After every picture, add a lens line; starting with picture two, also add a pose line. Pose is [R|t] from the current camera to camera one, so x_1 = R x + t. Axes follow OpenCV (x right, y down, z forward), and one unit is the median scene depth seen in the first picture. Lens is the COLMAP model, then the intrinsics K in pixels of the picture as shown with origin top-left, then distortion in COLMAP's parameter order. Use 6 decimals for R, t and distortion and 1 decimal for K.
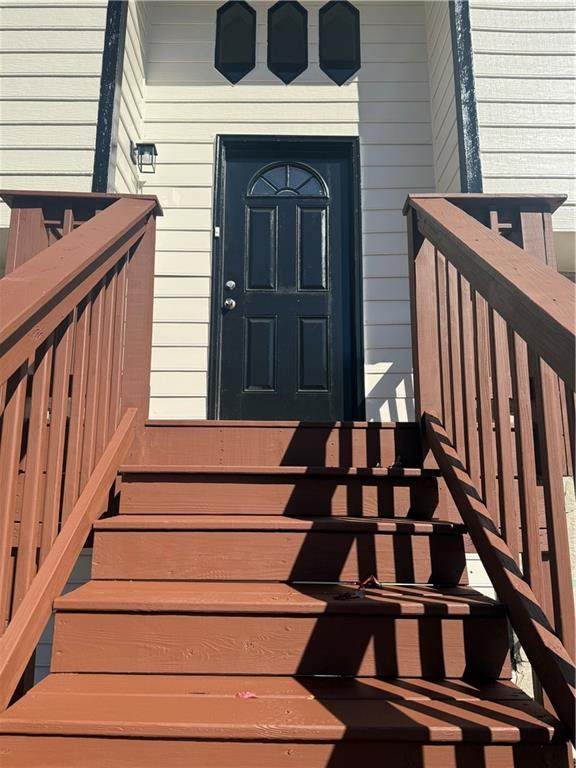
lens RADIAL K [[532.4, 0, 290.3], [0, 532.4, 383.5], [0, 0, 1]] dist [-0.007229, -0.002740]
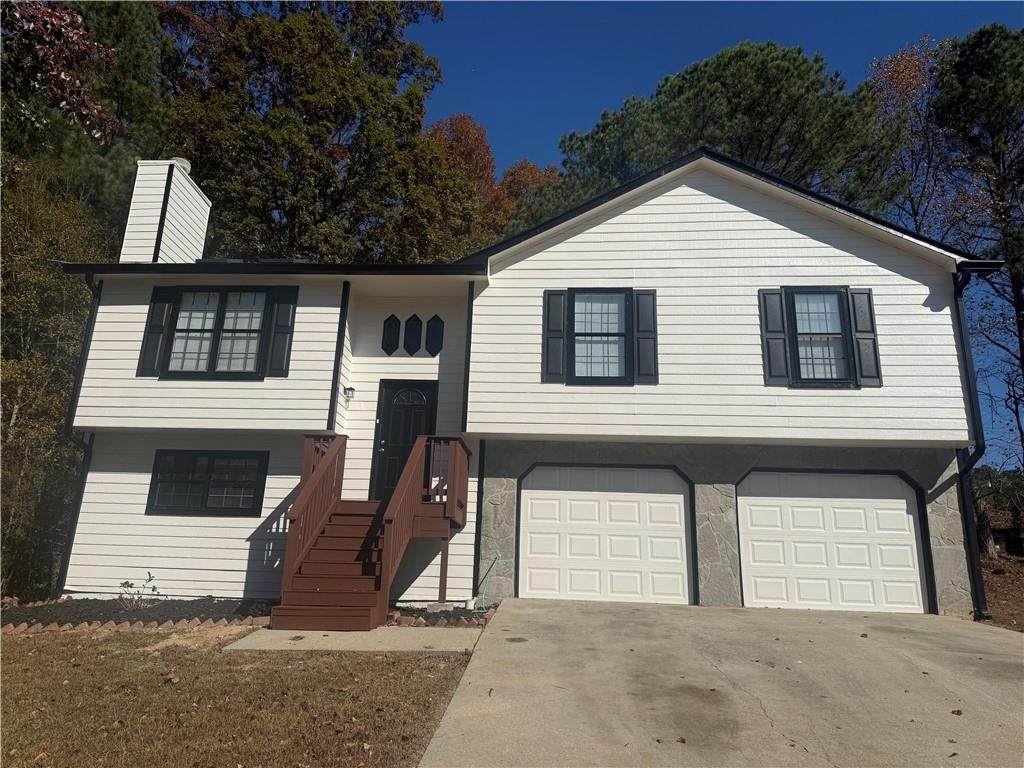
lens RADIAL K [[709.8, 0, 509.8], [0, 709.8, 381.8], [0, 0, 1]] dist [-0.007229, -0.002740]
pose [[0.992728, 0.004414, -0.120297, 0.834208], [-0.017811, 0.993714, -0.110525, -0.111182], [0.119053, 0.111864, 0.986566, -2.109237]]
